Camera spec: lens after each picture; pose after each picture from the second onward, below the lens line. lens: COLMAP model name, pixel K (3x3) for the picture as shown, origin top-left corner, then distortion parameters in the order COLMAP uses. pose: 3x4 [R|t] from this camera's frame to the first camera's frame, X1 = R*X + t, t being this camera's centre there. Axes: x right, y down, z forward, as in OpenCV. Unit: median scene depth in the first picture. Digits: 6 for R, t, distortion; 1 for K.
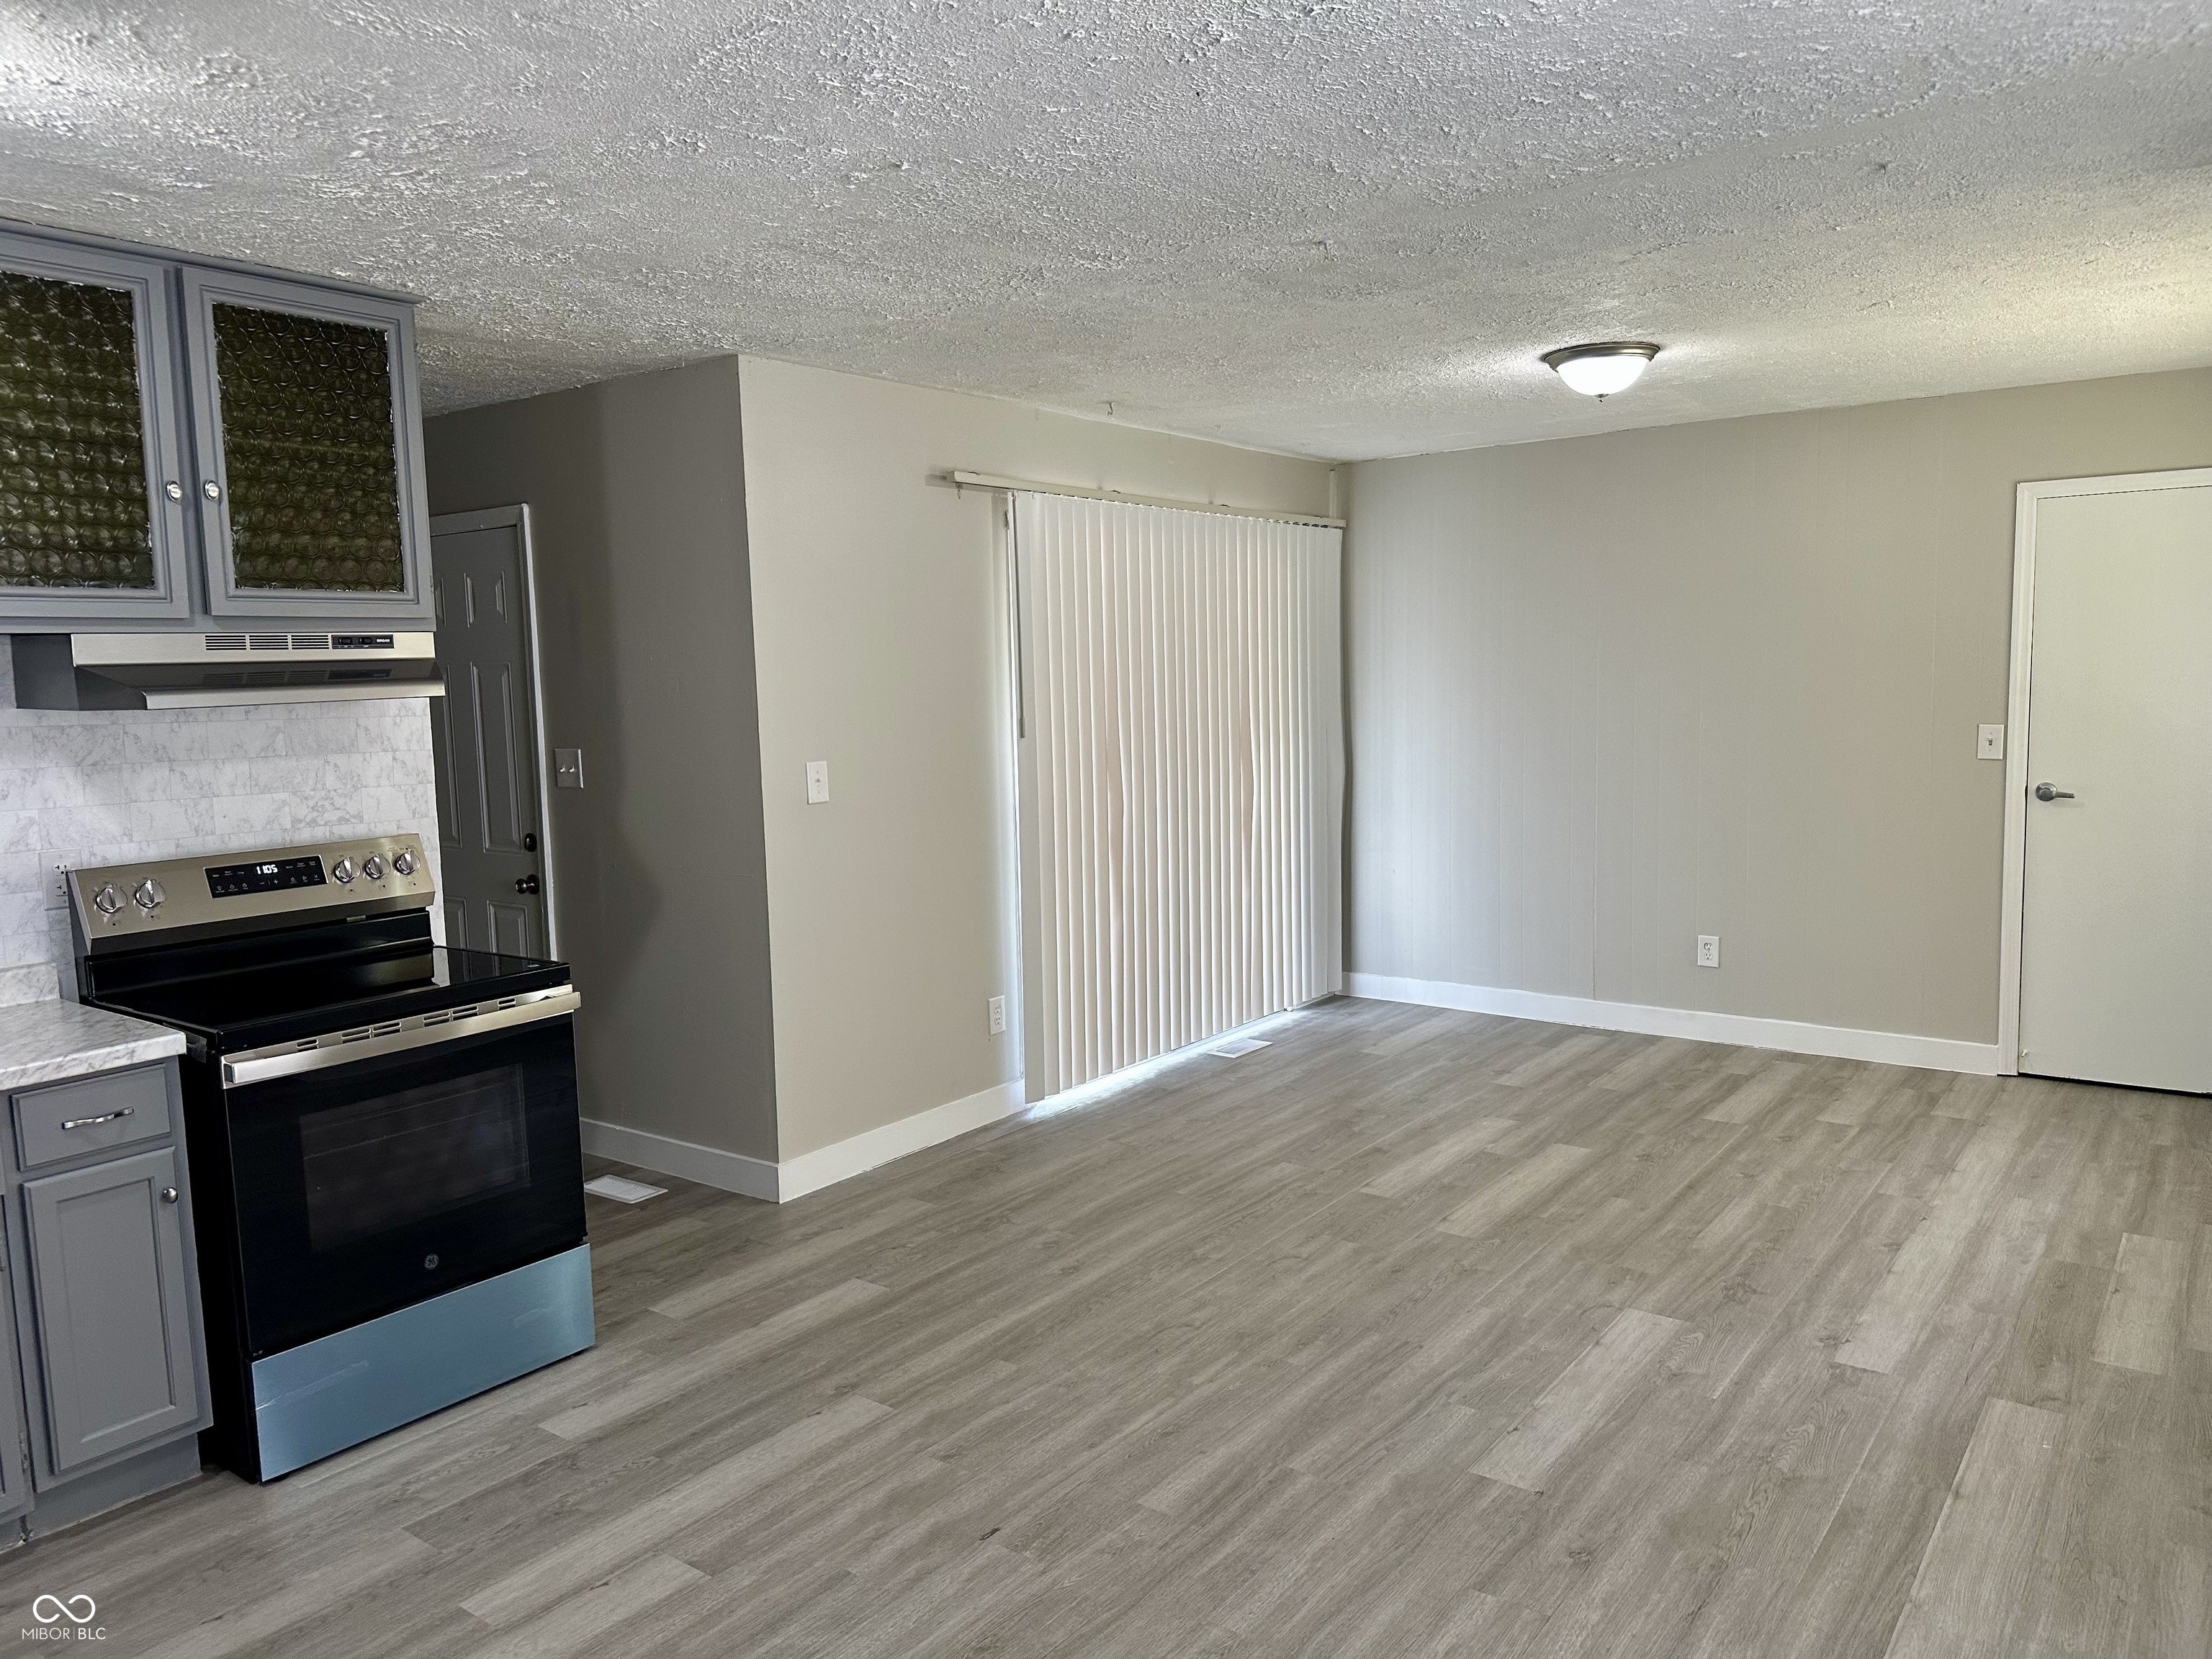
lens RADIAL K [[1511.3, 0, 1095.4], [0, 1511.3, 823.9], [0, 0, 1]] dist [0.004596, -0.050544]
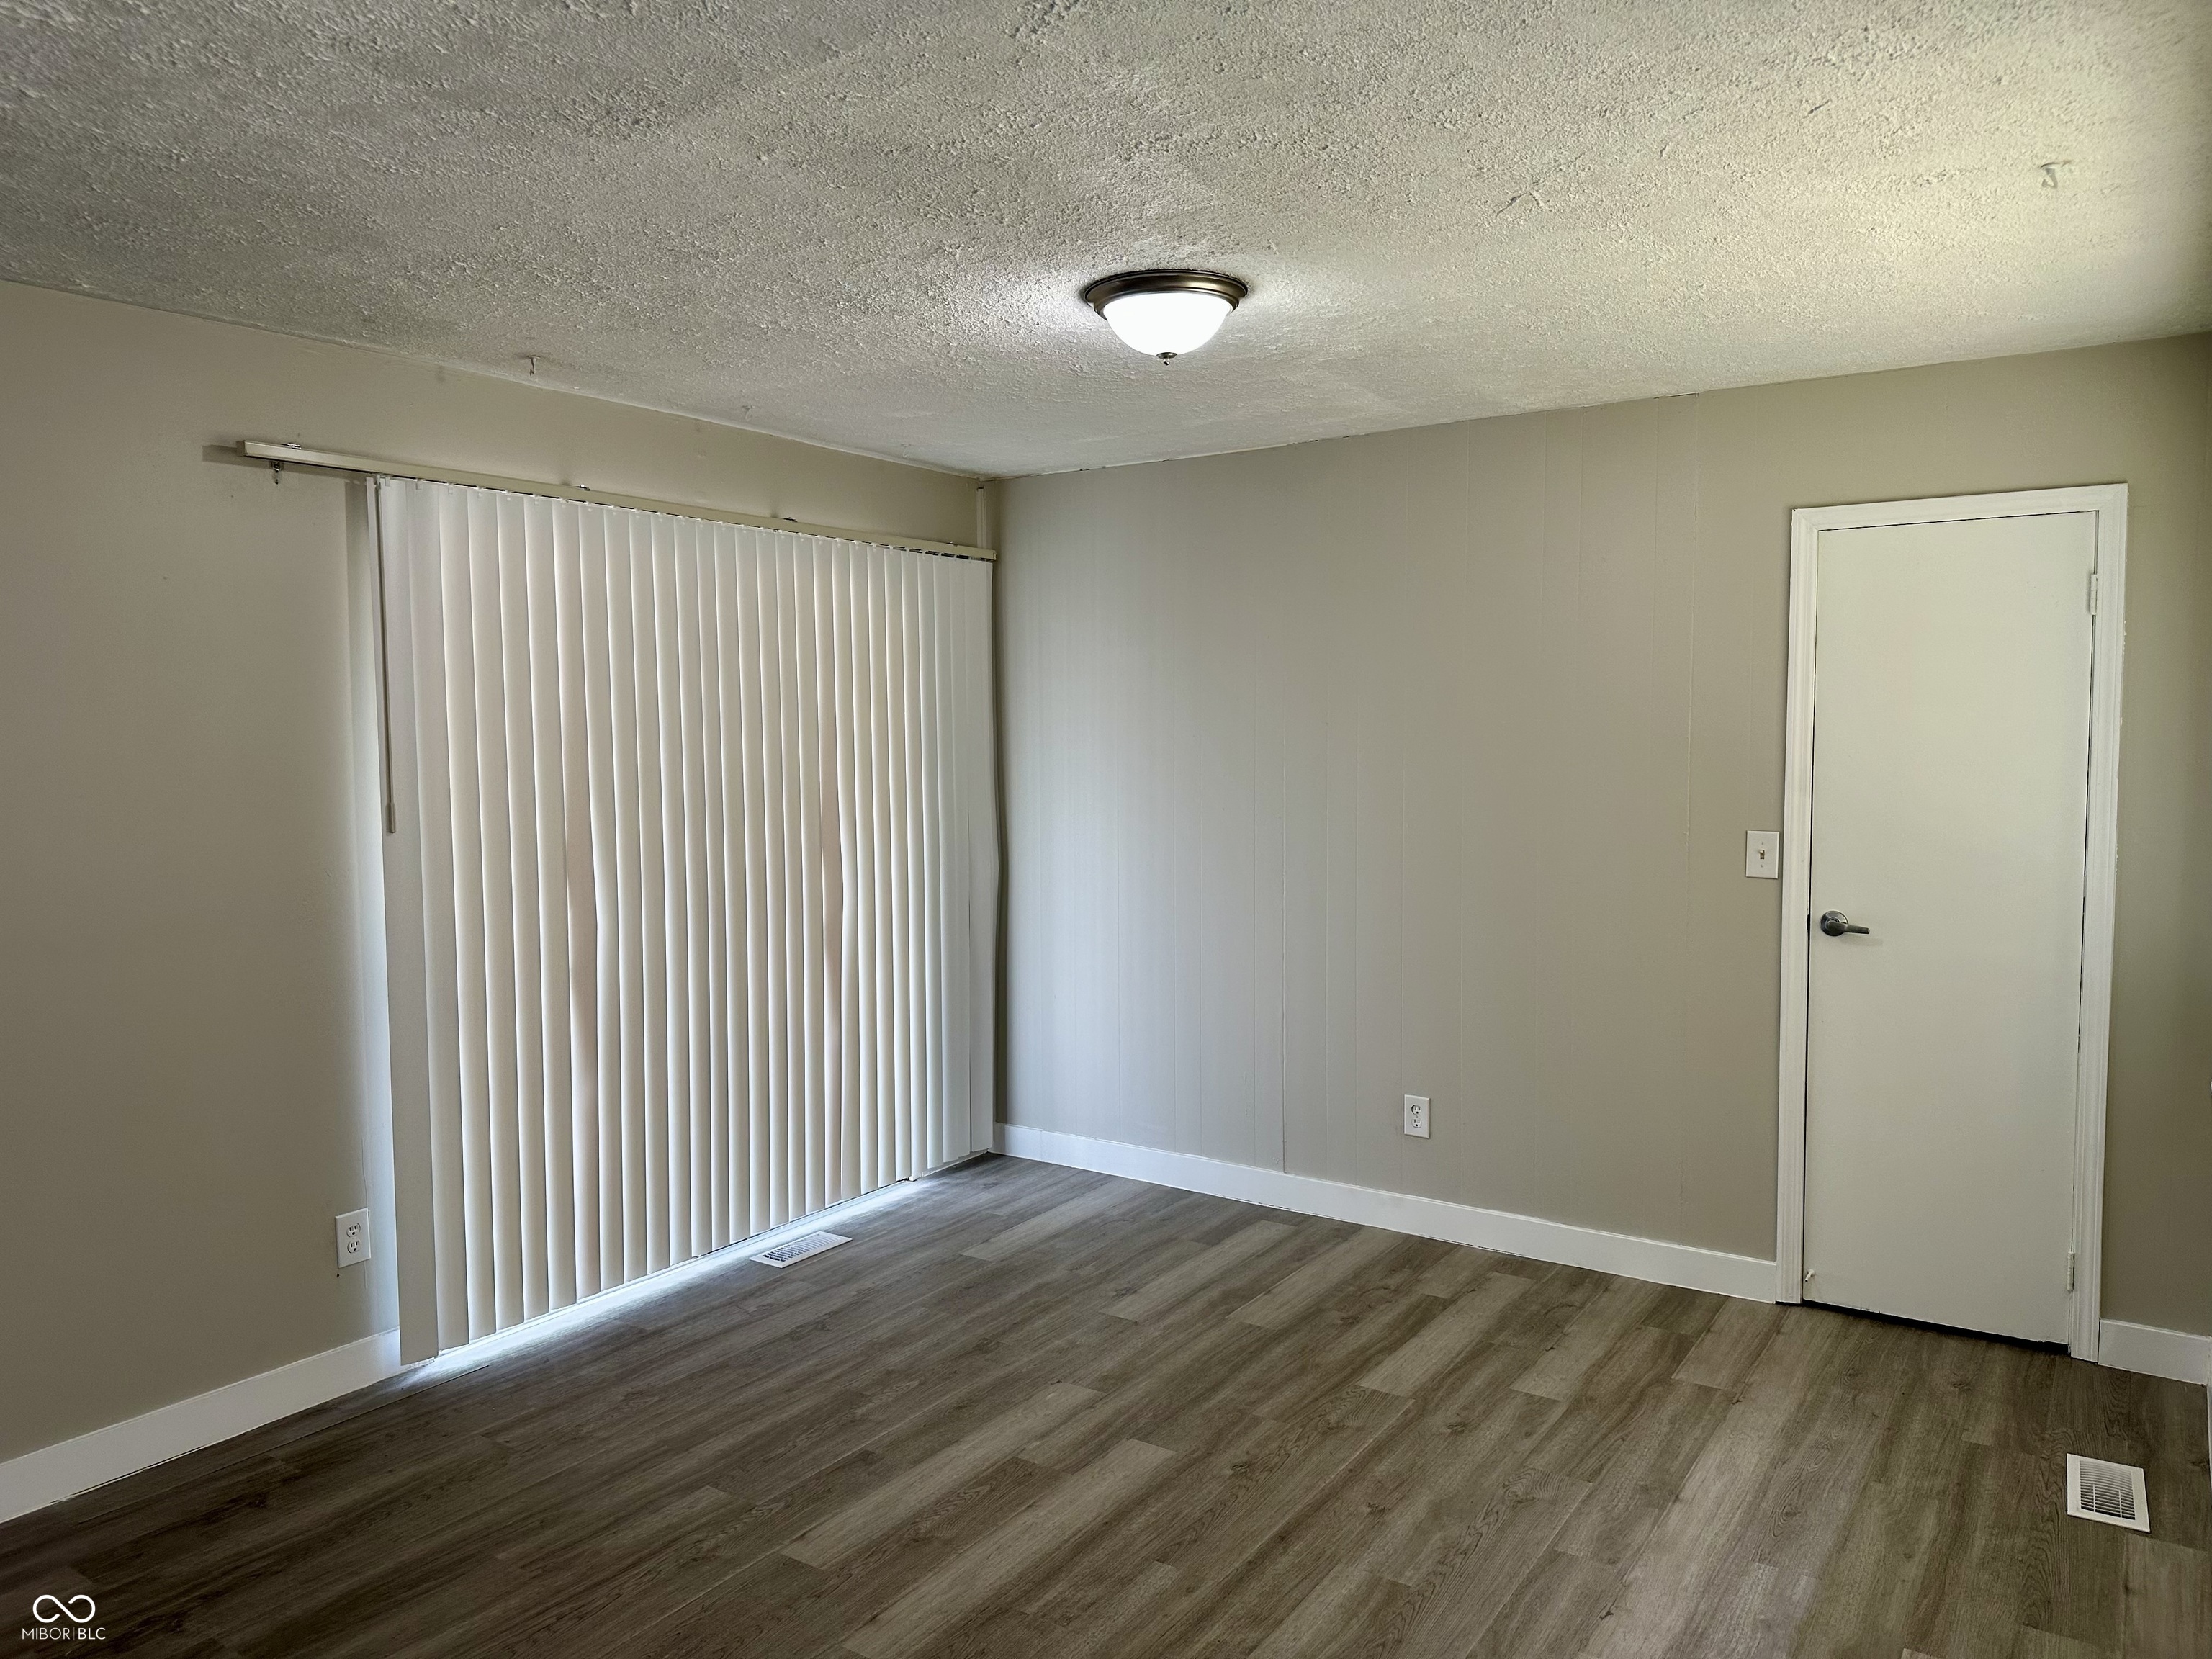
lens RADIAL K [[1553.9, 0, 1106.0], [0, 1553.9, 829.5], [0, 0, 1]] dist [0.073119, -0.131114]
pose [[0.996439, 0.014481, 0.083066, 0.216343], [-0.011478, 0.999267, -0.036511, -0.036835], [-0.083534, 0.035427, 0.995875, 0.263029]]
